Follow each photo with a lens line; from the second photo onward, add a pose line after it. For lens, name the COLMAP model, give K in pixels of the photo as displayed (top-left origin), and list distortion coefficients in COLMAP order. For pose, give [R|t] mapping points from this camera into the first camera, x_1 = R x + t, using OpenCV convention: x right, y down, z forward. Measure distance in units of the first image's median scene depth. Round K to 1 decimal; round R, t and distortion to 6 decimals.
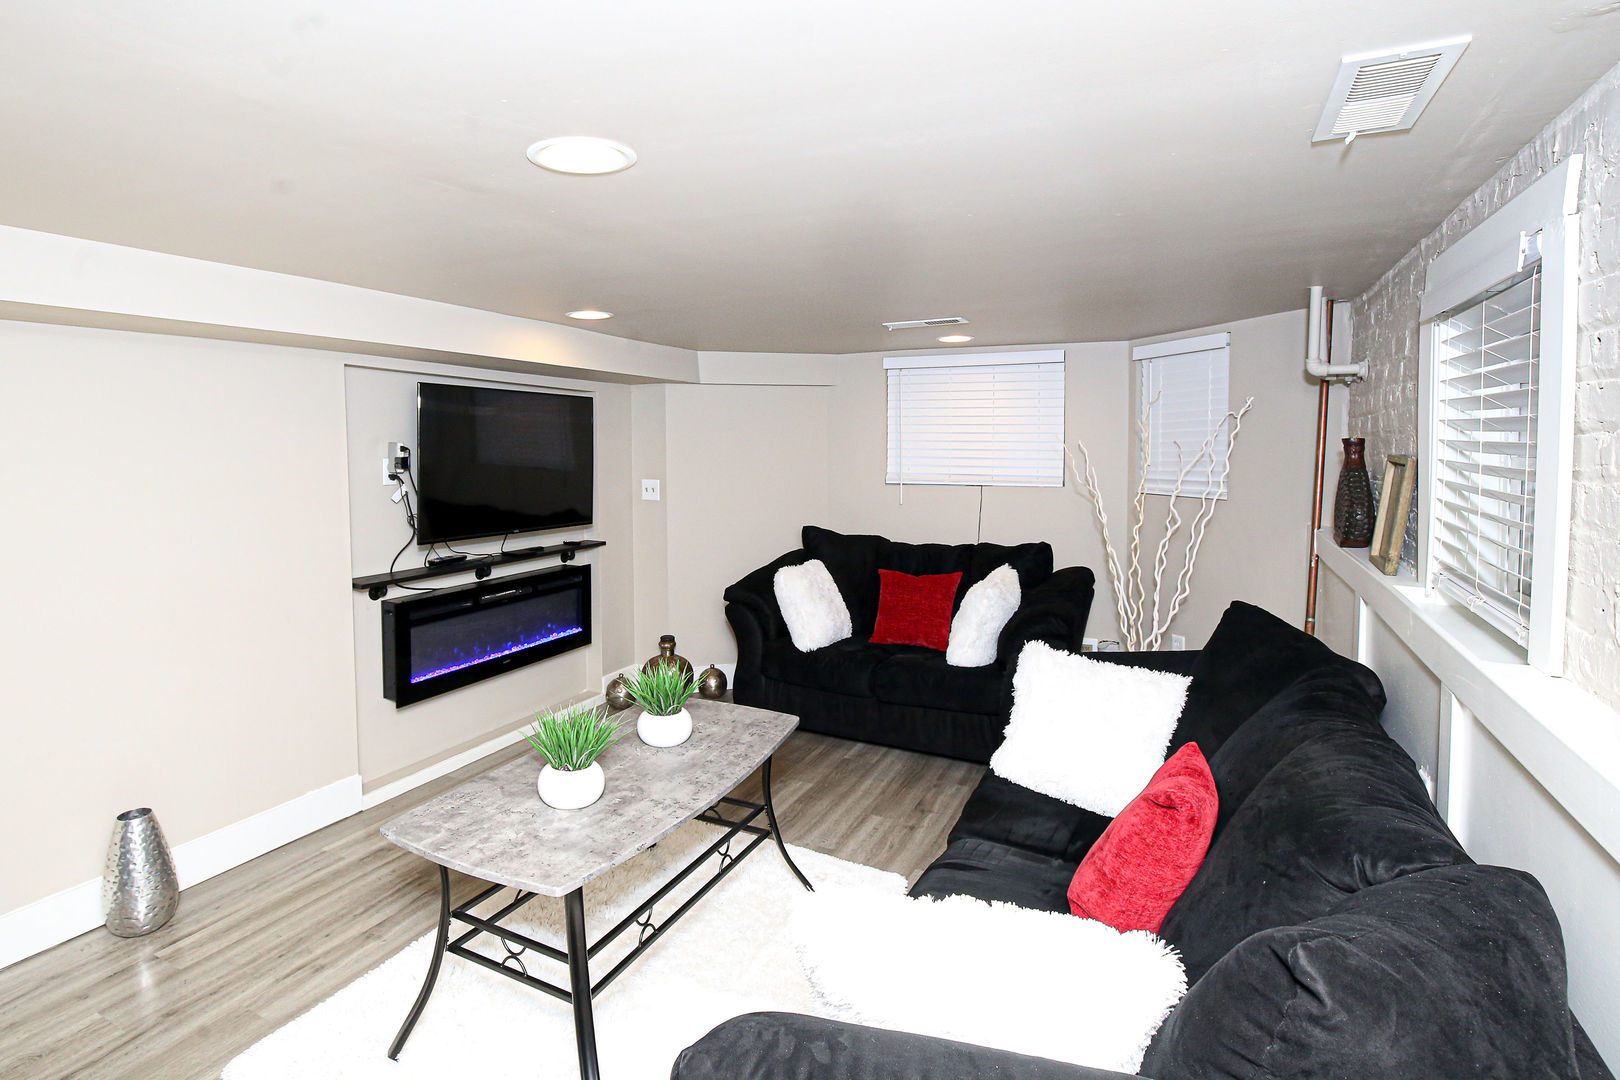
lens RADIAL K [[839.2, 0, 768.2], [0, 839.2, 460.5], [0, 0, 1]] dist [-0.025659, 0.002616]
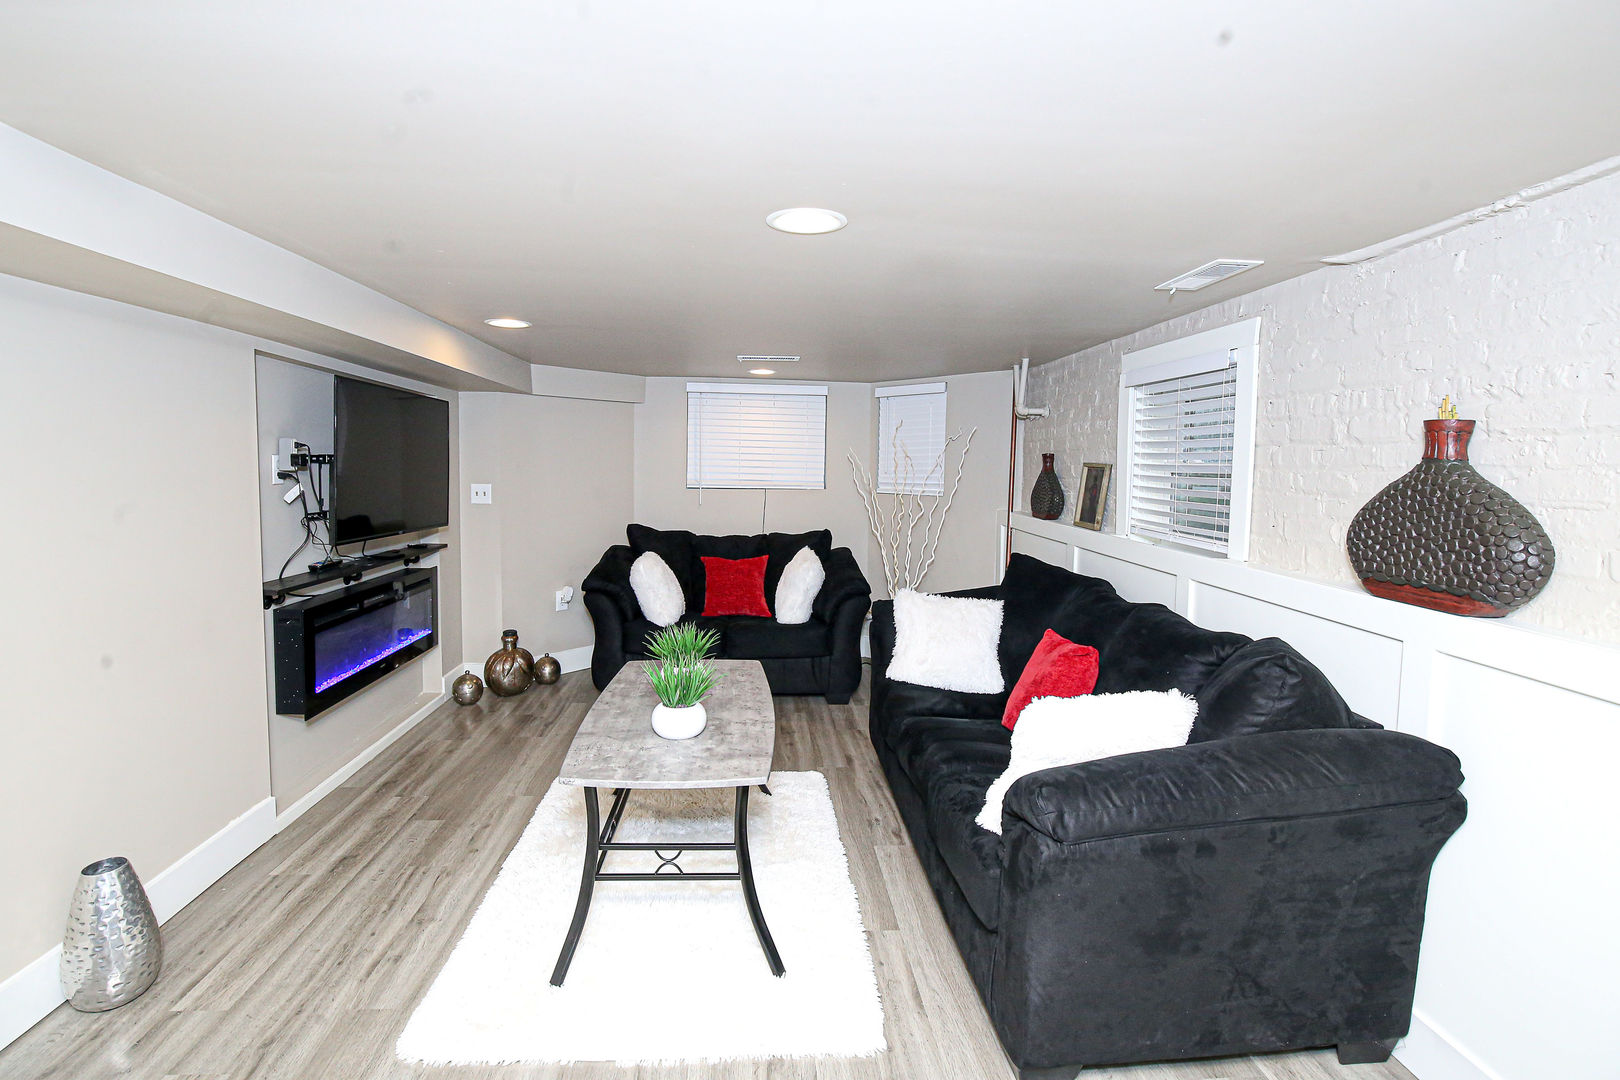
lens RADIAL K [[794.7, 0, 766.0], [0, 794.7, 495.4], [0, 0, 1]] dist [-0.016474, -0.000061]
pose [[0.845582, -0.004381, 0.533827, -0.463752], [-0.004402, 0.999875, 0.015178, 0.026256], [-0.533827, -0.015184, 0.845457, -0.024686]]
